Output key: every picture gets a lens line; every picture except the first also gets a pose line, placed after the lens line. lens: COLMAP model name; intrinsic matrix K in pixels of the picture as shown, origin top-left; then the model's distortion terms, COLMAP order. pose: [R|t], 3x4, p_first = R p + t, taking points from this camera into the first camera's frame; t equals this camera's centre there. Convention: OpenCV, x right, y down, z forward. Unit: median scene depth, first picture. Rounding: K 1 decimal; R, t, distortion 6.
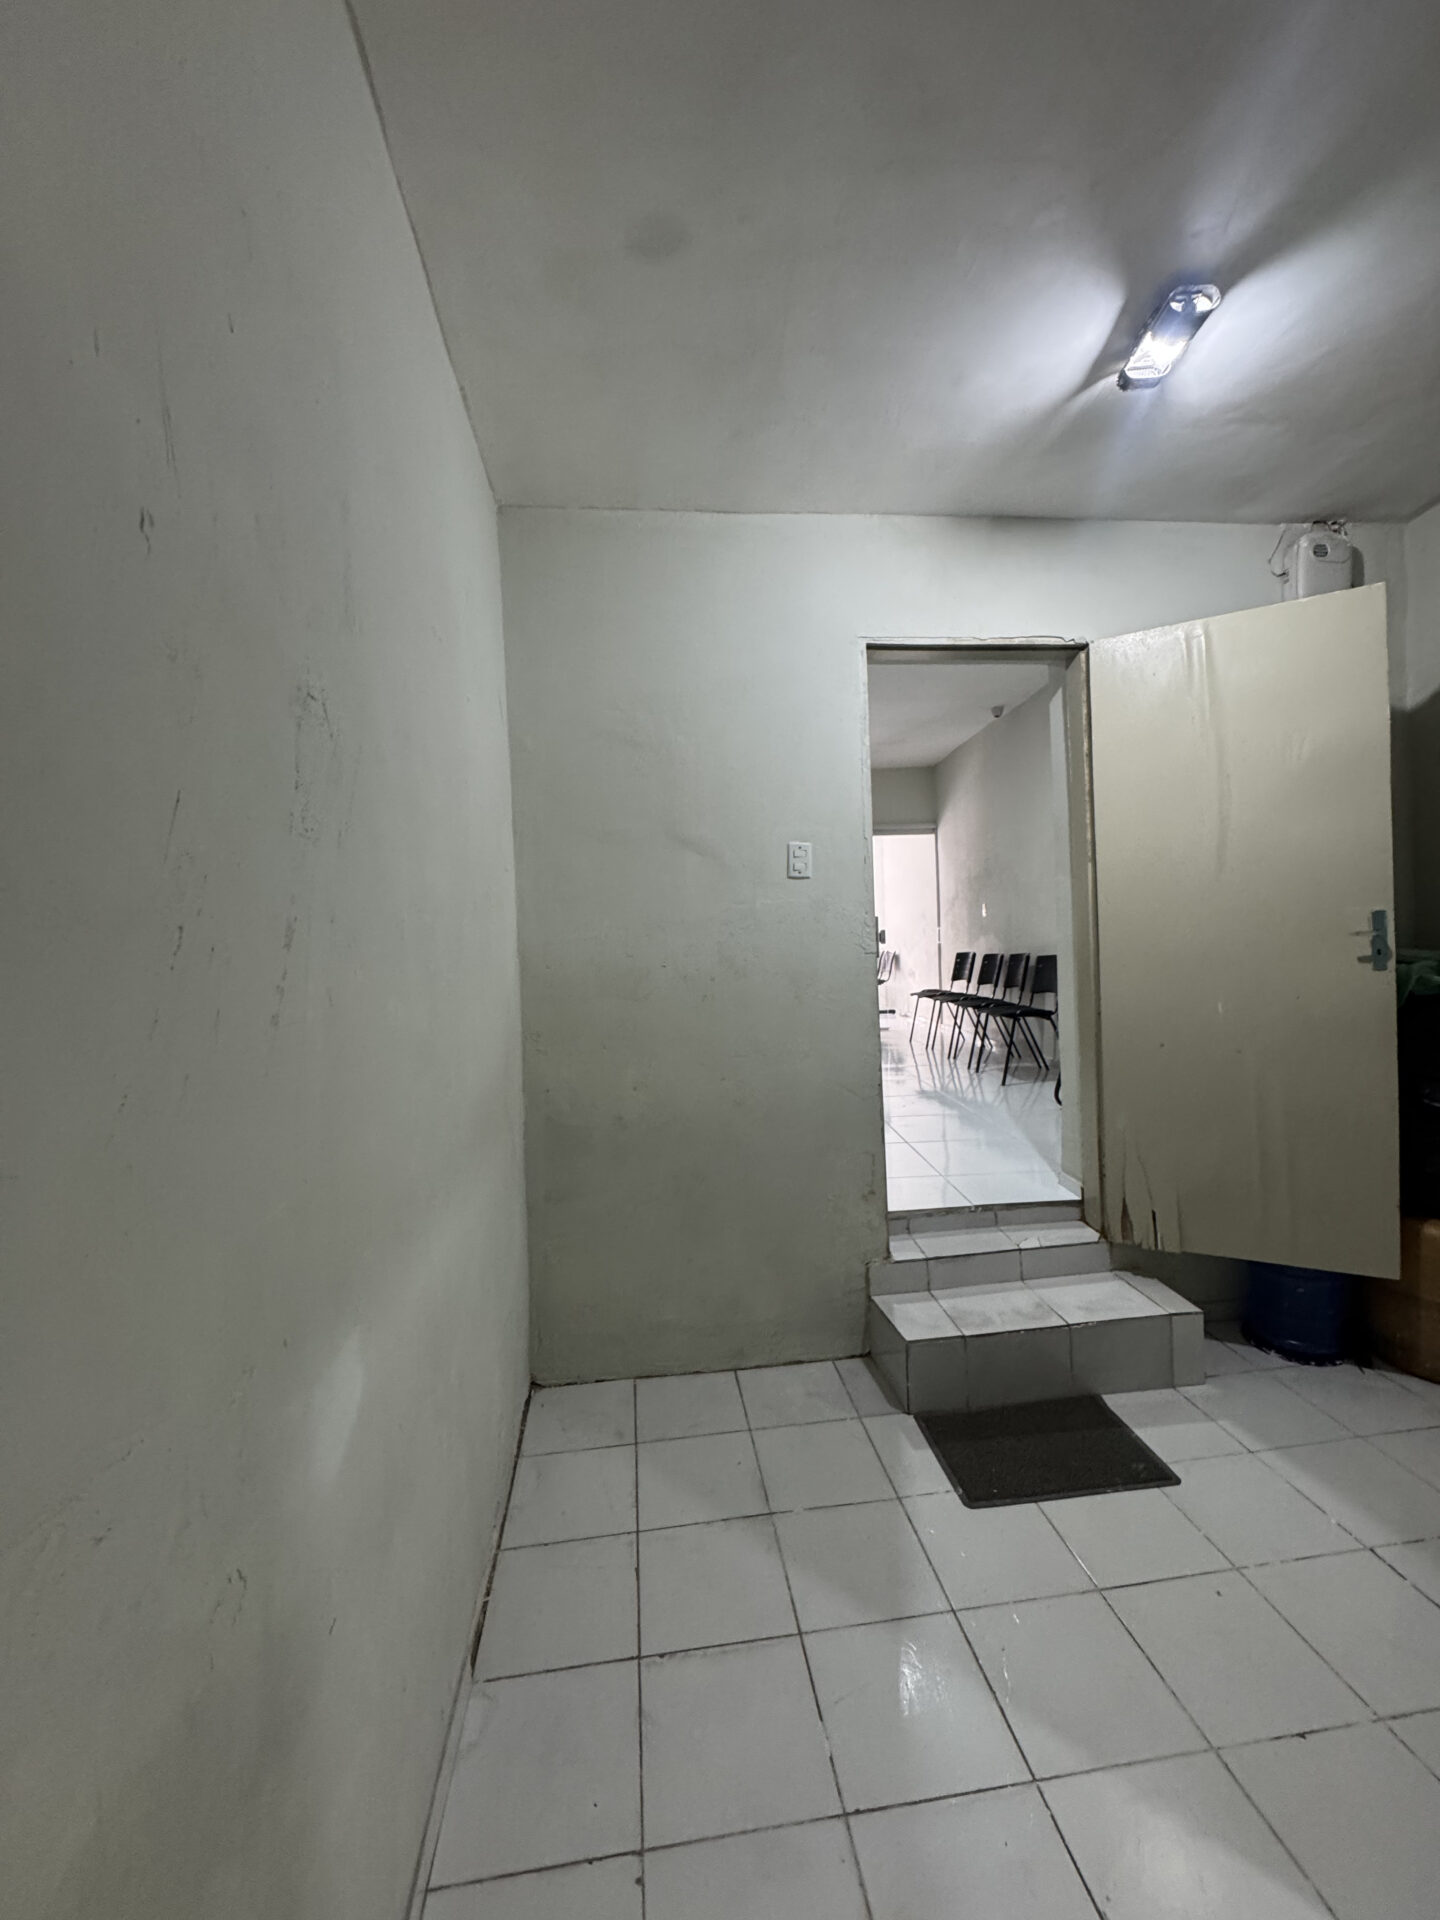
lens RADIAL K [[769.0, 0, 715.7], [0, 769.0, 964.7], [0, 0, 1]] dist [-0.002643, -0.000519]
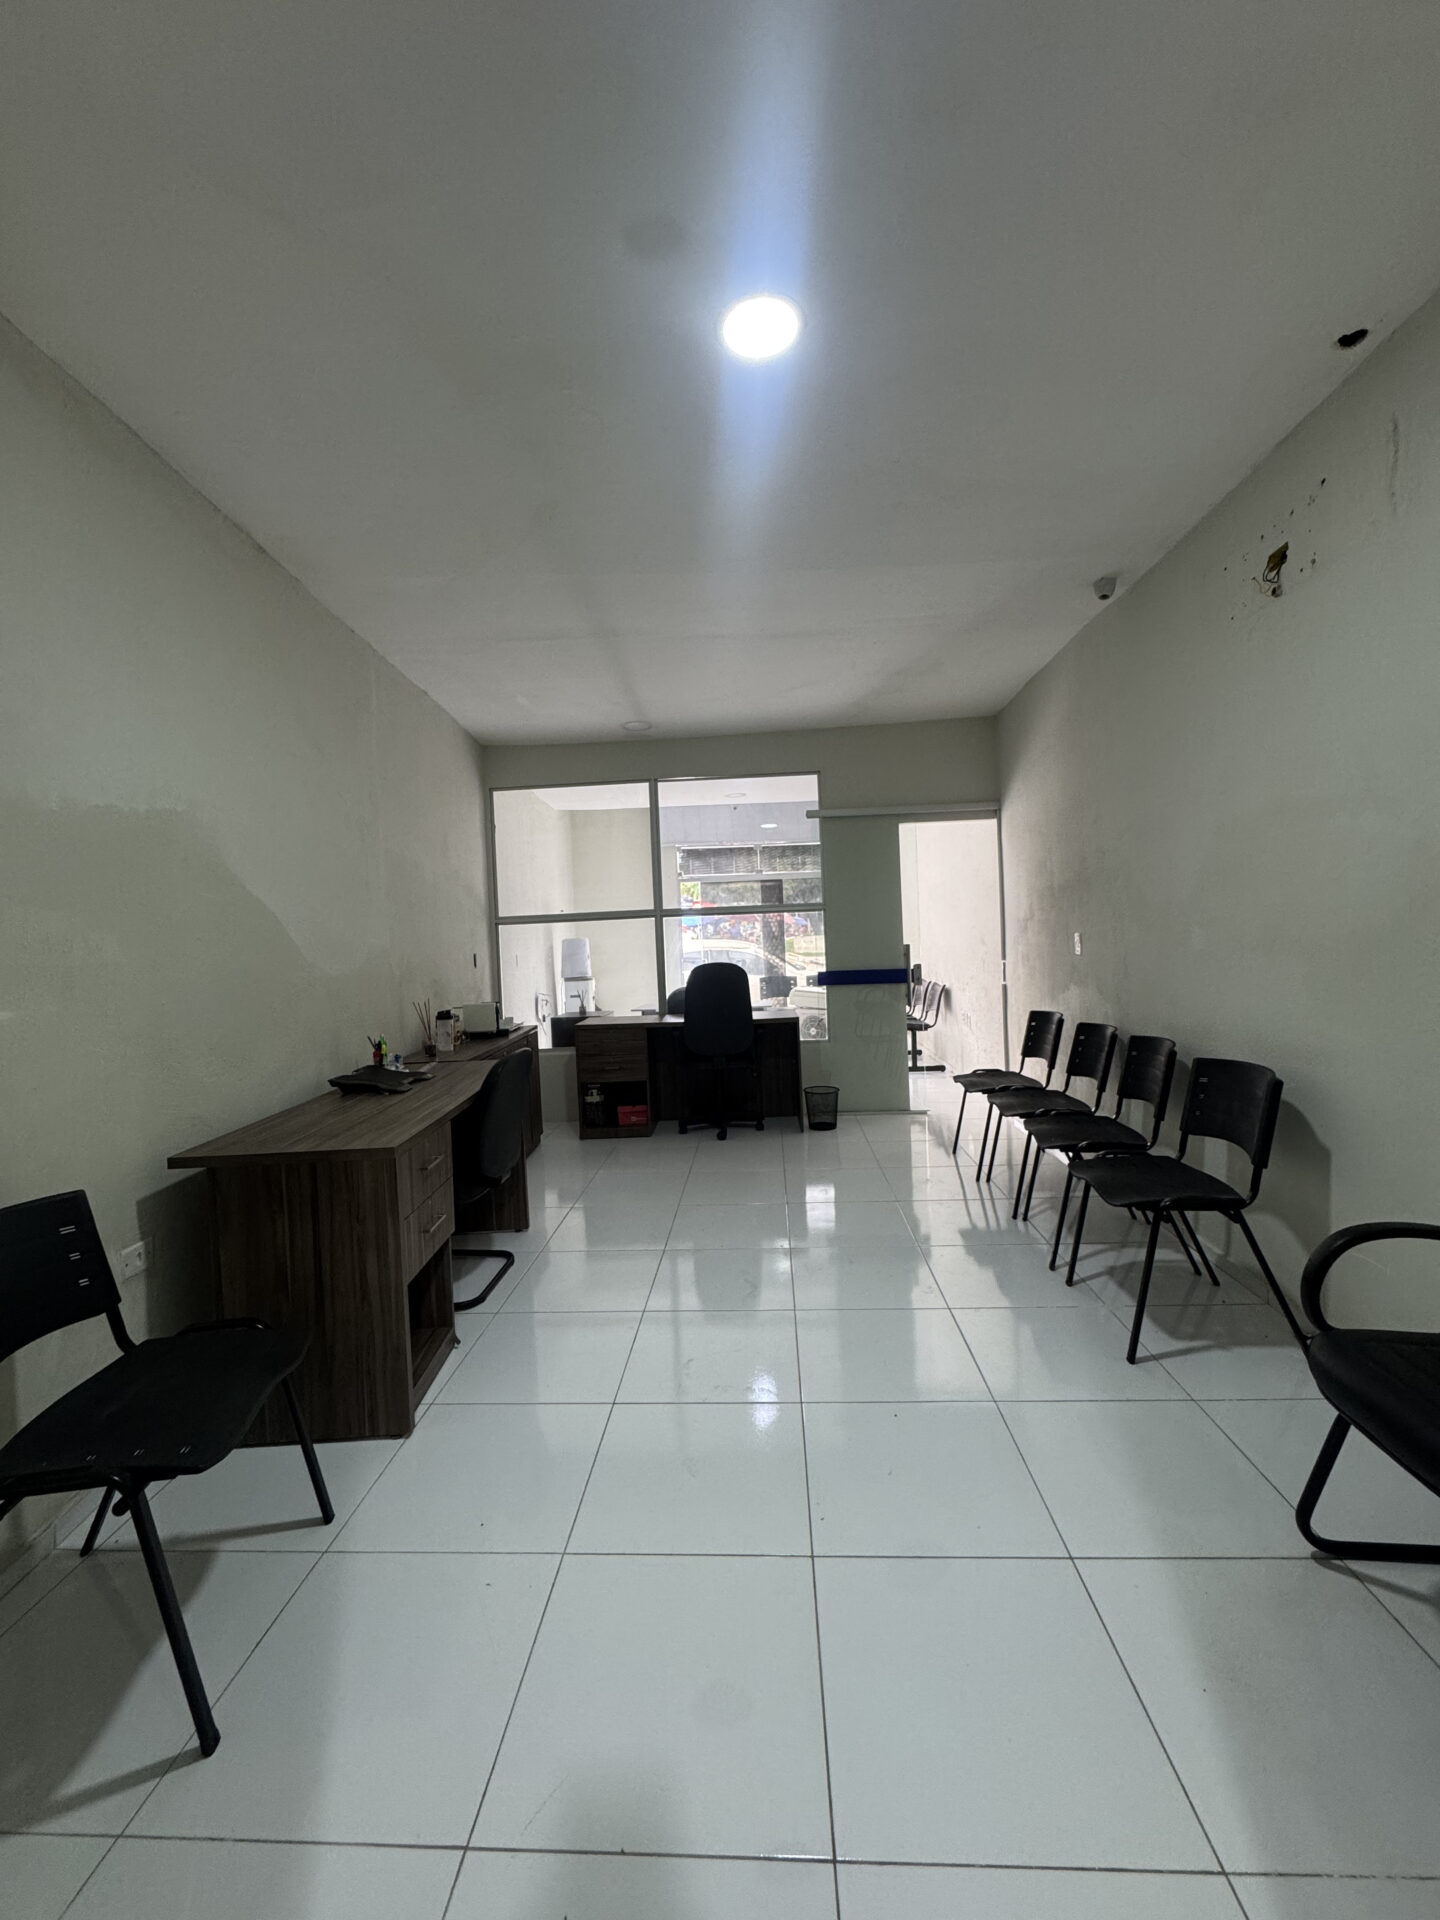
lens RADIAL K [[769.0, 0, 723.9], [0, 769.0, 952.5], [0, 0, 1]] dist [-0.002643, -0.000519]
pose [[0.996748, 0.001176, -0.080576, 0.122764], [-0.002051, 0.999940, -0.010776, -0.056020], [0.080558, 0.010906, 0.996690, 0.380970]]
